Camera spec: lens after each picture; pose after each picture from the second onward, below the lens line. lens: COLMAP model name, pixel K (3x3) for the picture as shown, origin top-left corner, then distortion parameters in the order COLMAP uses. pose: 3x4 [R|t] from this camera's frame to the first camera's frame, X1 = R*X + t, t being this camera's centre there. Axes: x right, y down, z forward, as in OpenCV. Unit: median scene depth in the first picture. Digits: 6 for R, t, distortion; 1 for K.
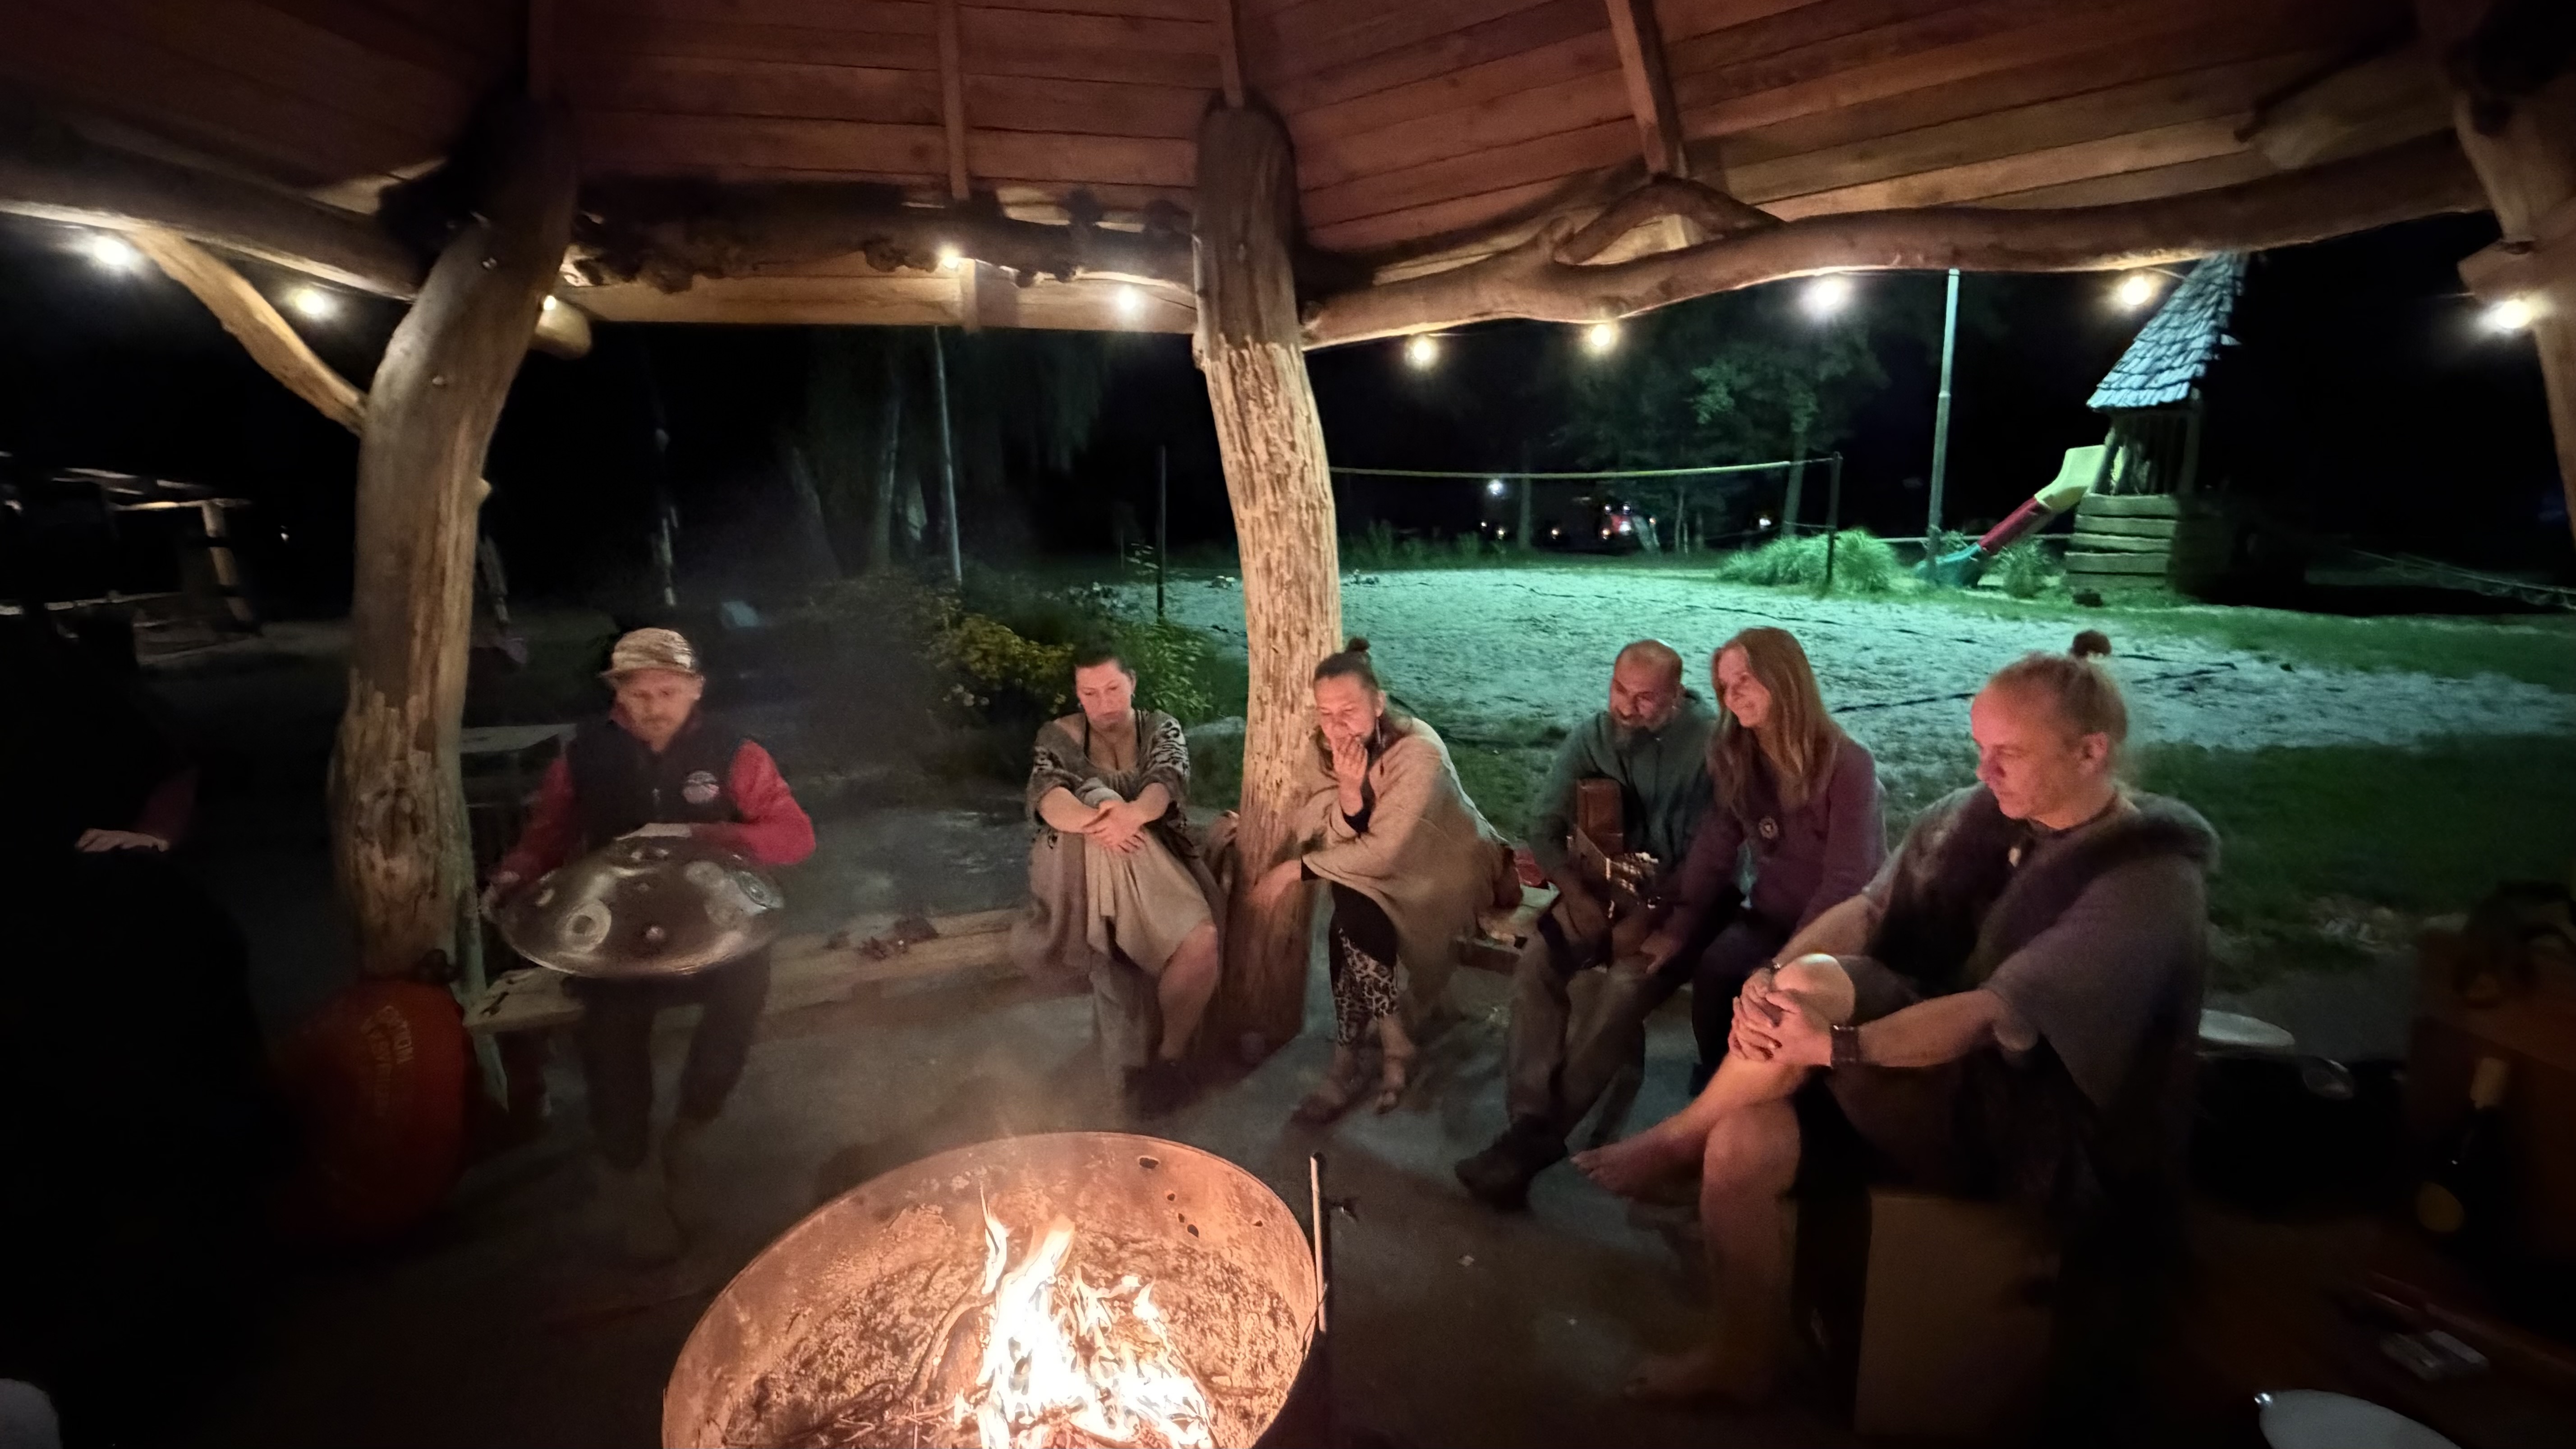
lens RADIAL K [[1126.9, 0, 1288.0], [0, 1126.9, 724.5], [0, 0, 1]] dist [-0.002237, -0.000750]
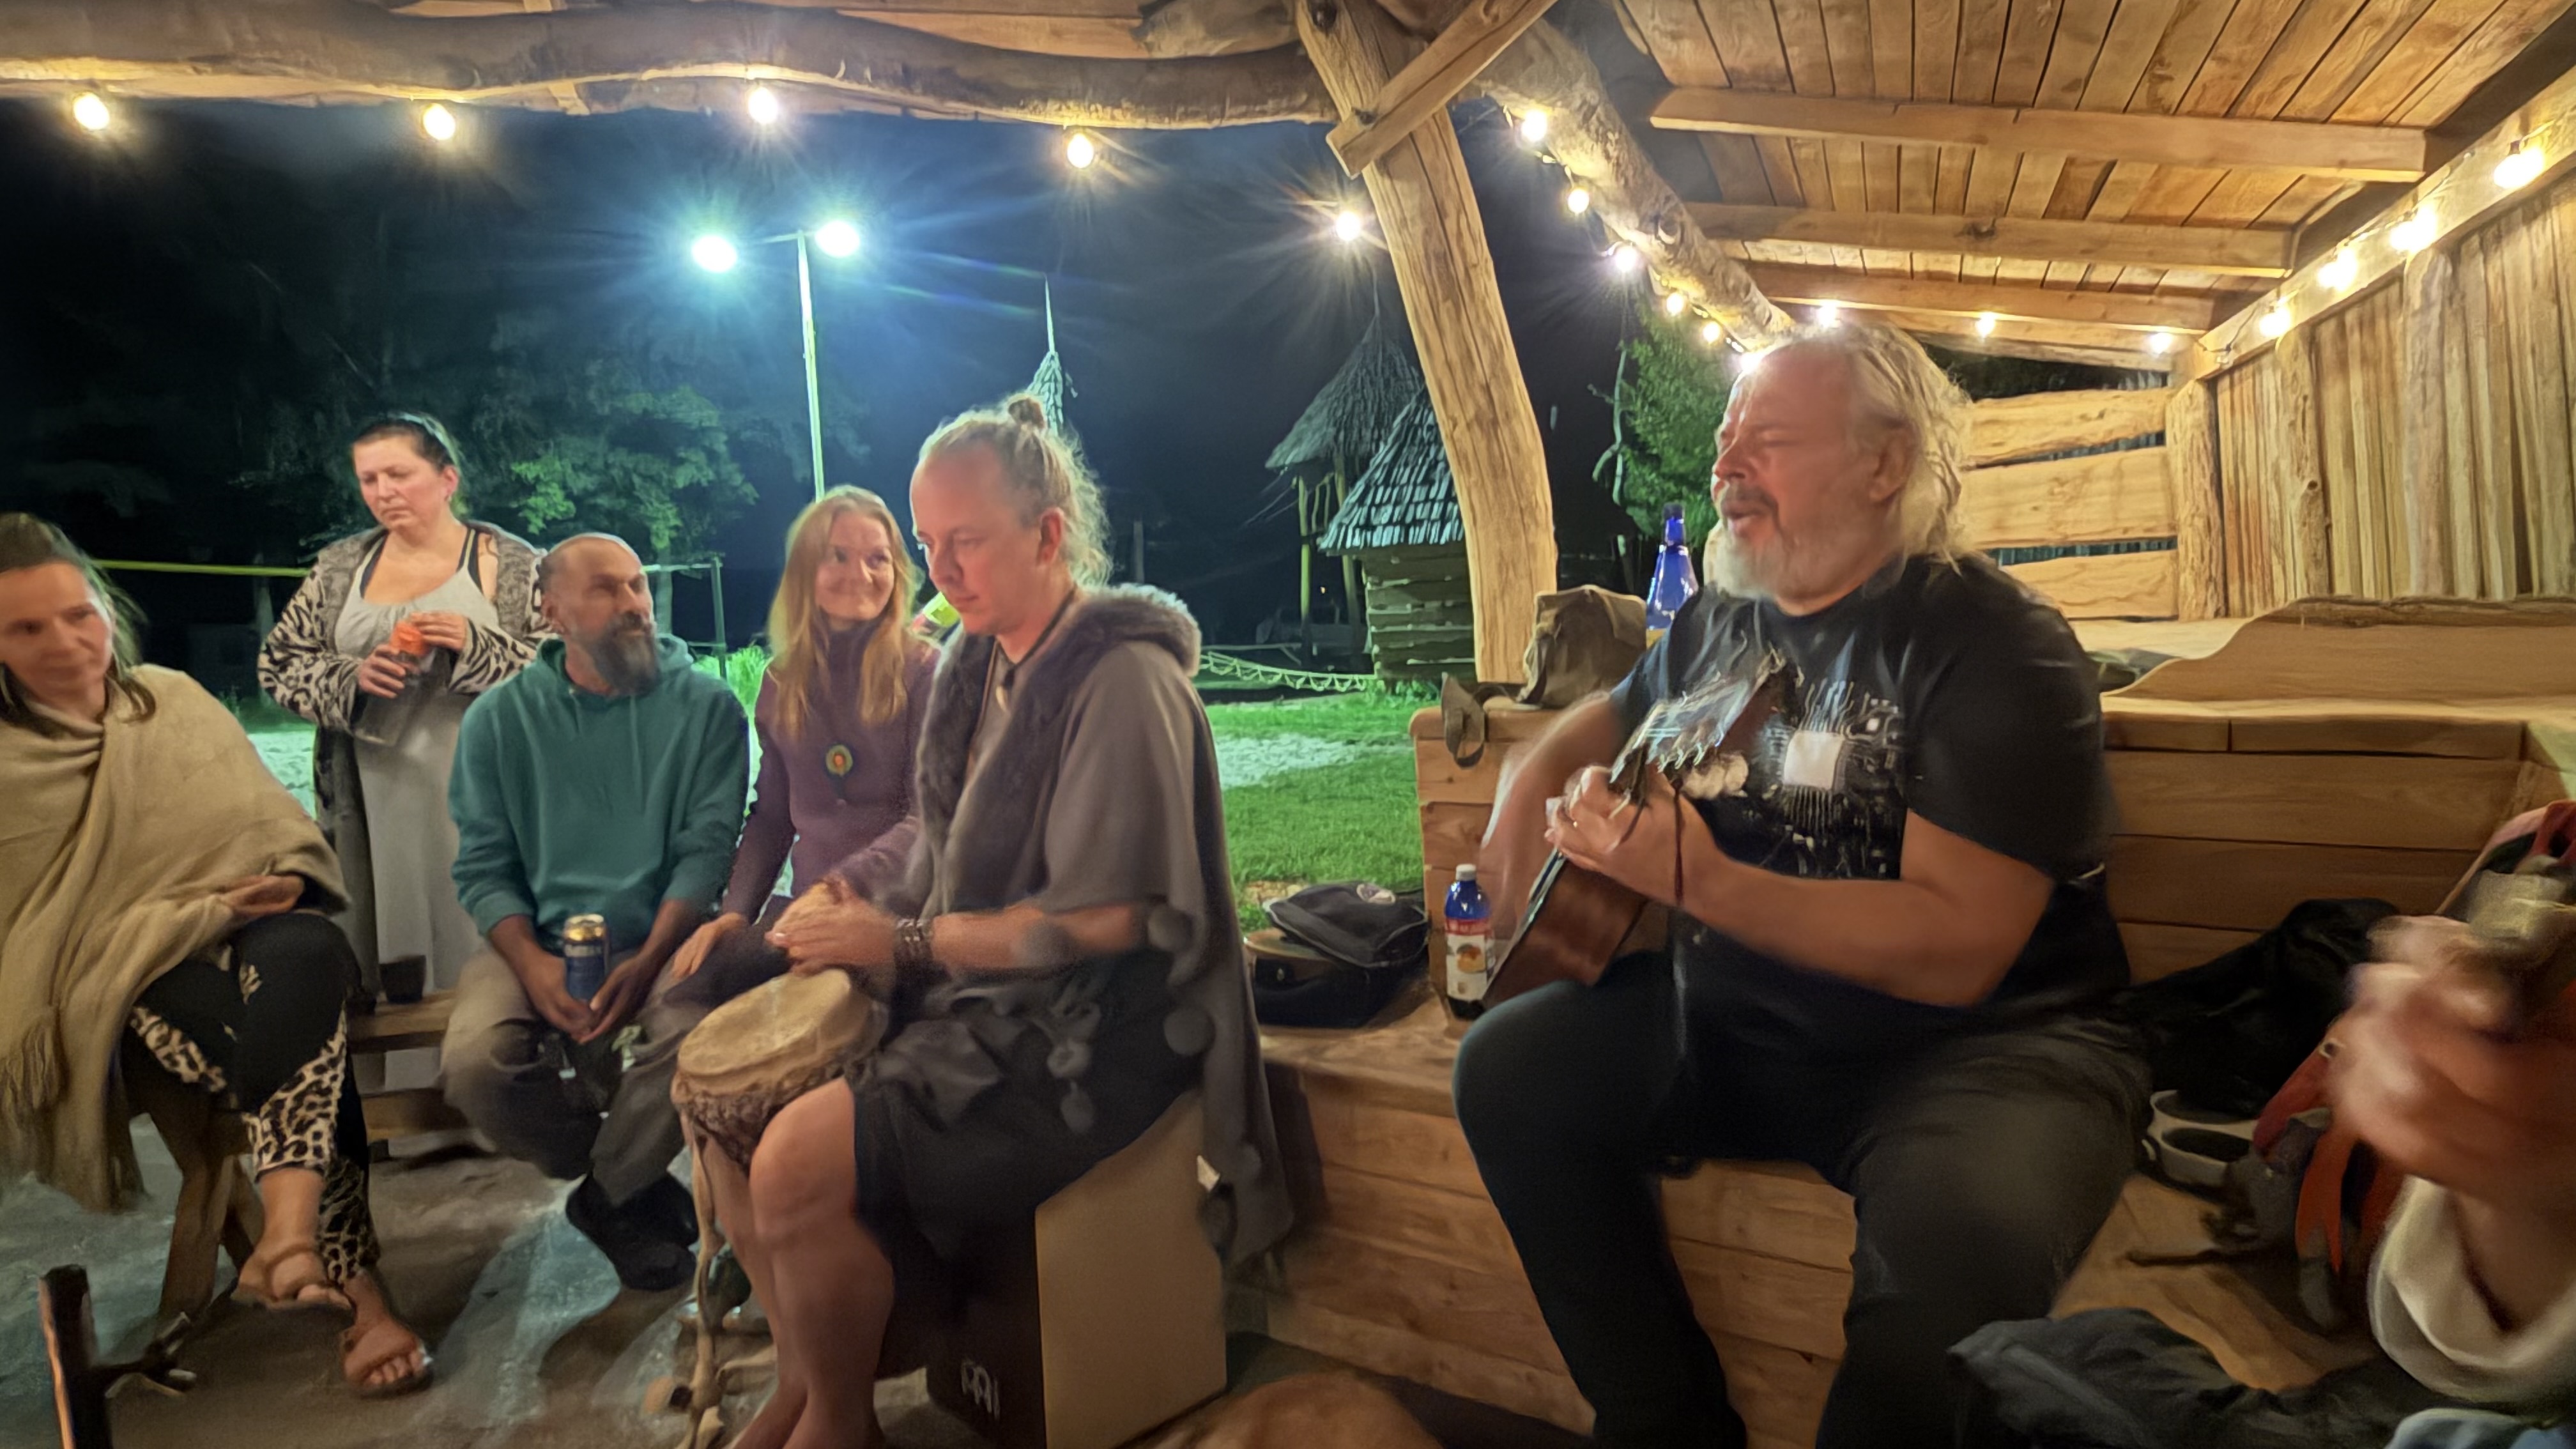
lens RADIAL K [[1382.8, 0, 1271.2], [0, 1382.8, 731.8], [0, 0, 1]] dist [-0.001095, -0.000660]
pose [[0.671923, -0.062180, 0.738006, -0.006915], [0.165916, 0.983781, -0.068171, 0.033039], [-0.721798, 0.168252, 0.671341, 0.027687]]
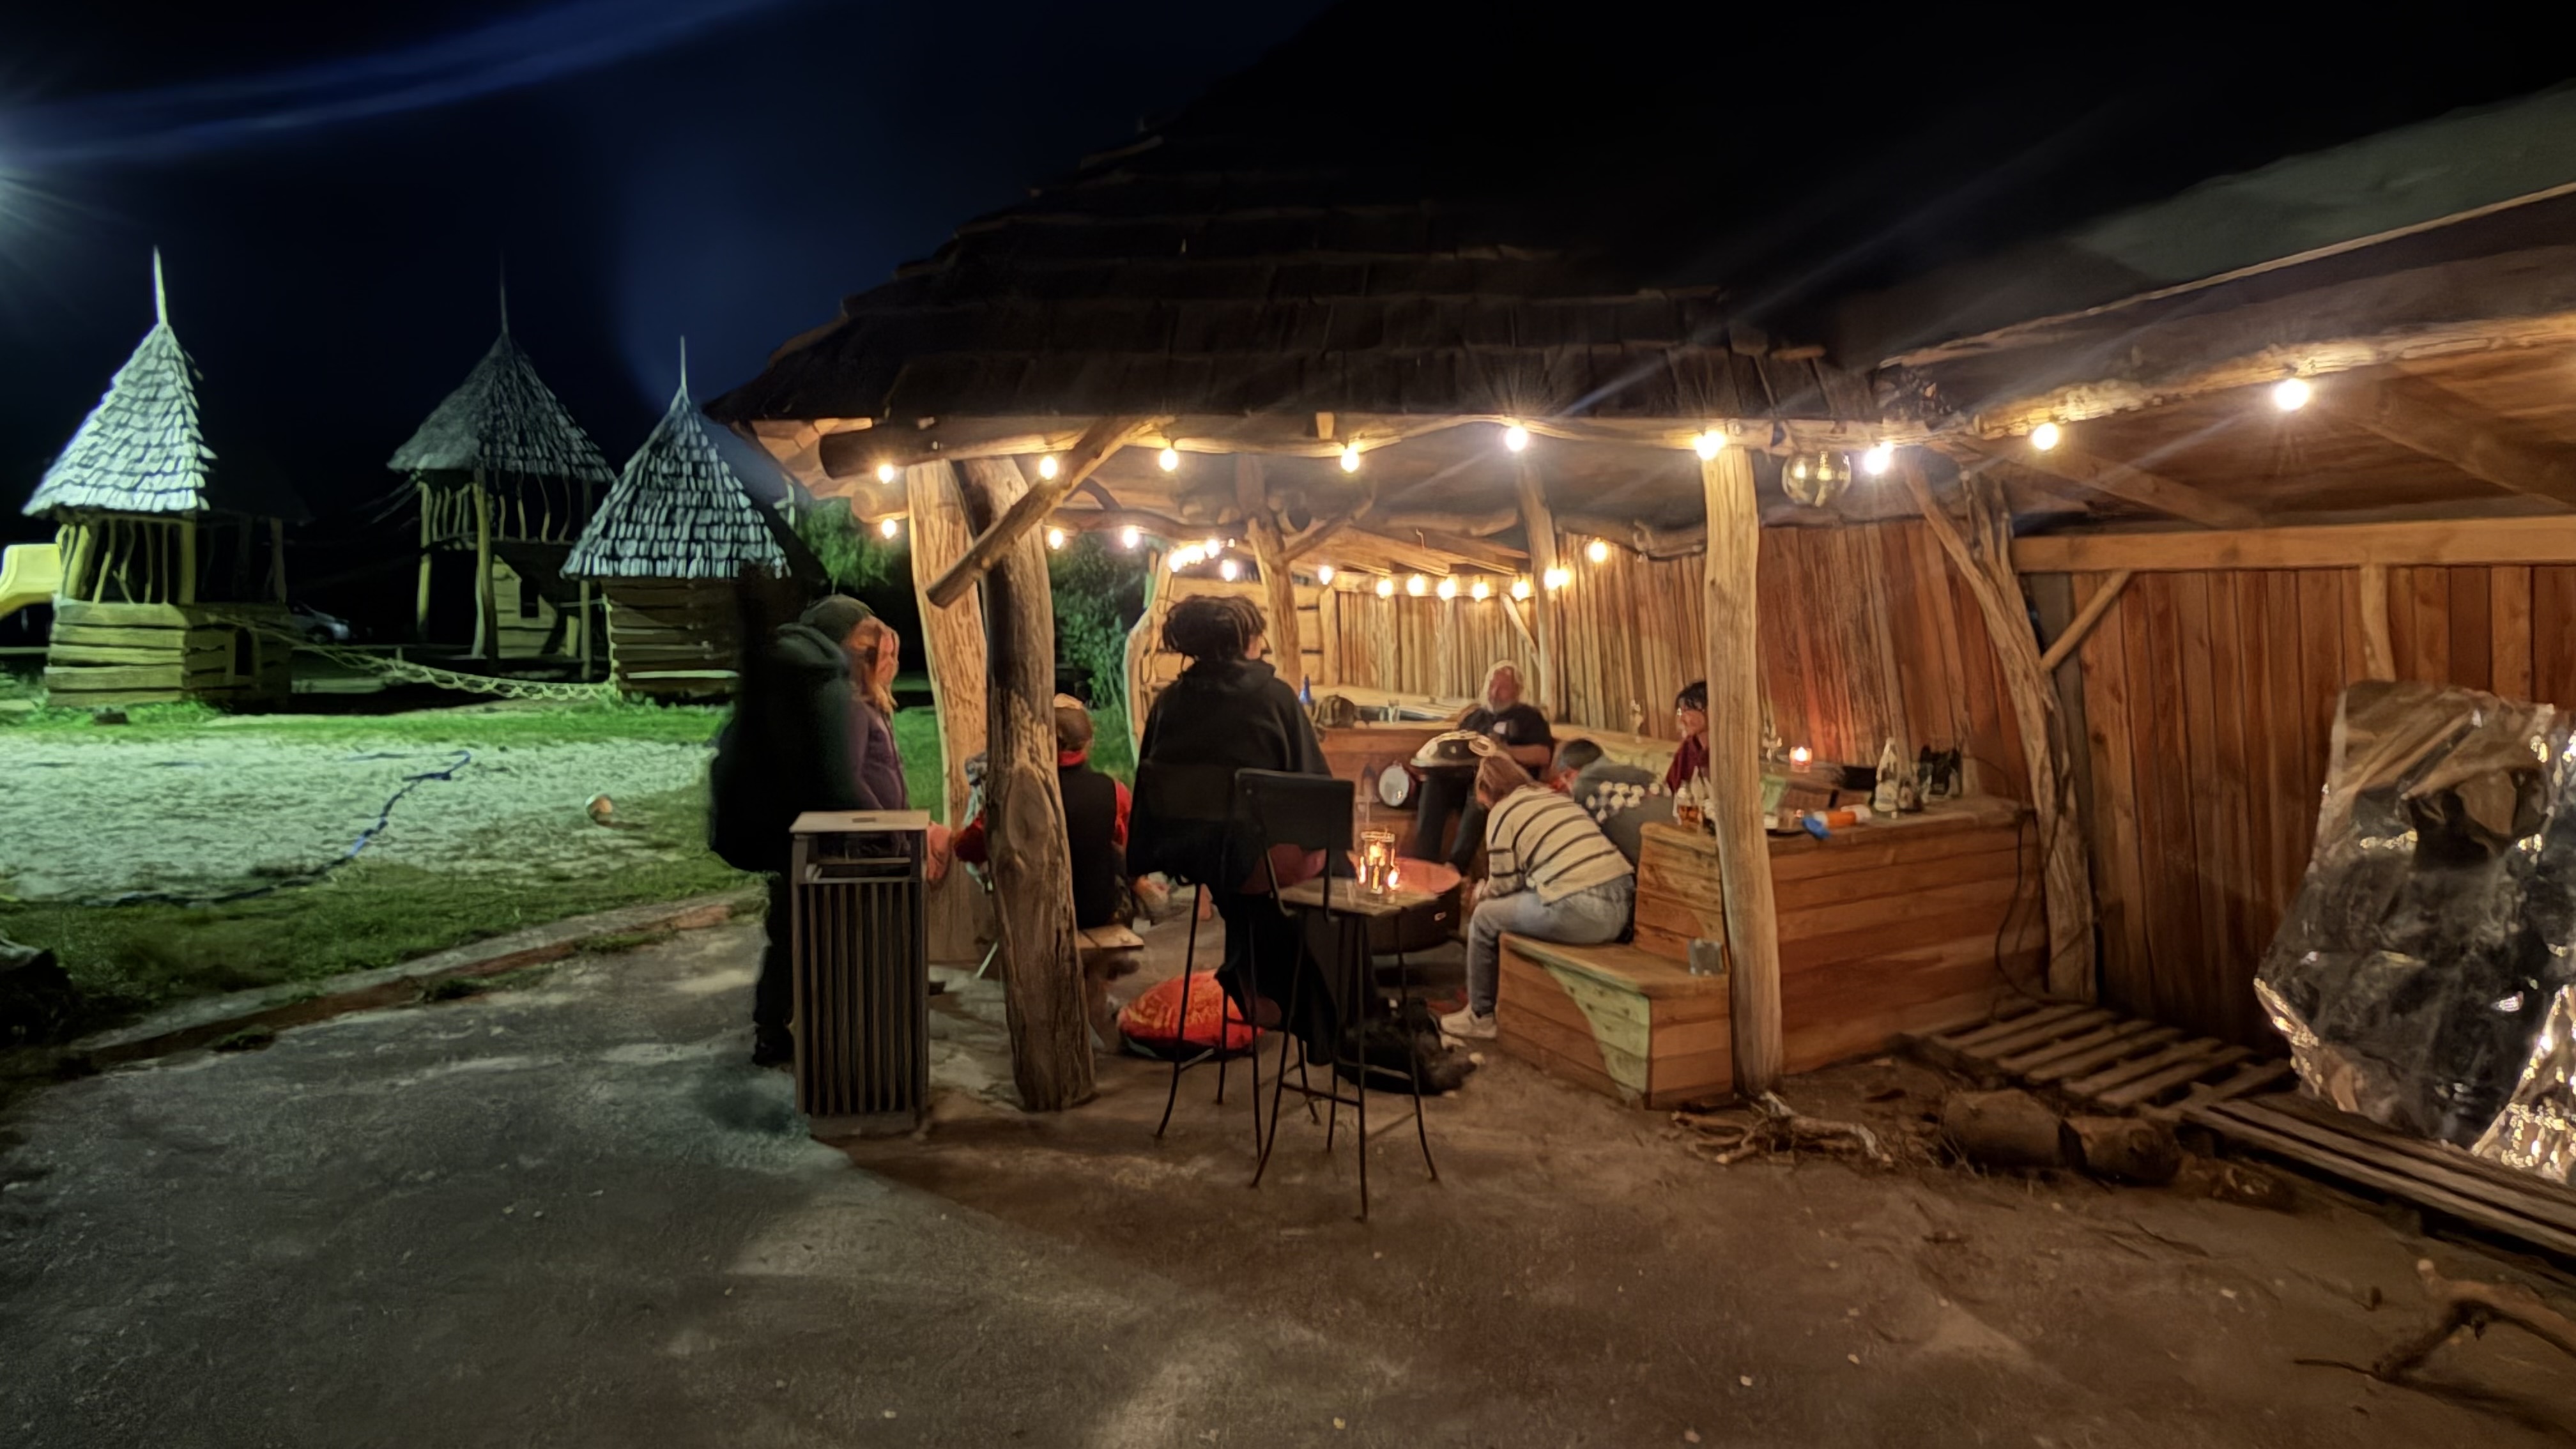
lens RADIAL K [[1406.6, 0, 1288.0], [0, 1406.6, 724.5], [0, 0, 1]] dist [-0.004988, -0.000335]
pose [[-0.033449, -0.062886, 0.997460, -0.484322], [0.178044, 0.981680, 0.067862, -0.022113], [-0.983454, 0.179862, -0.021639, 0.143206]]
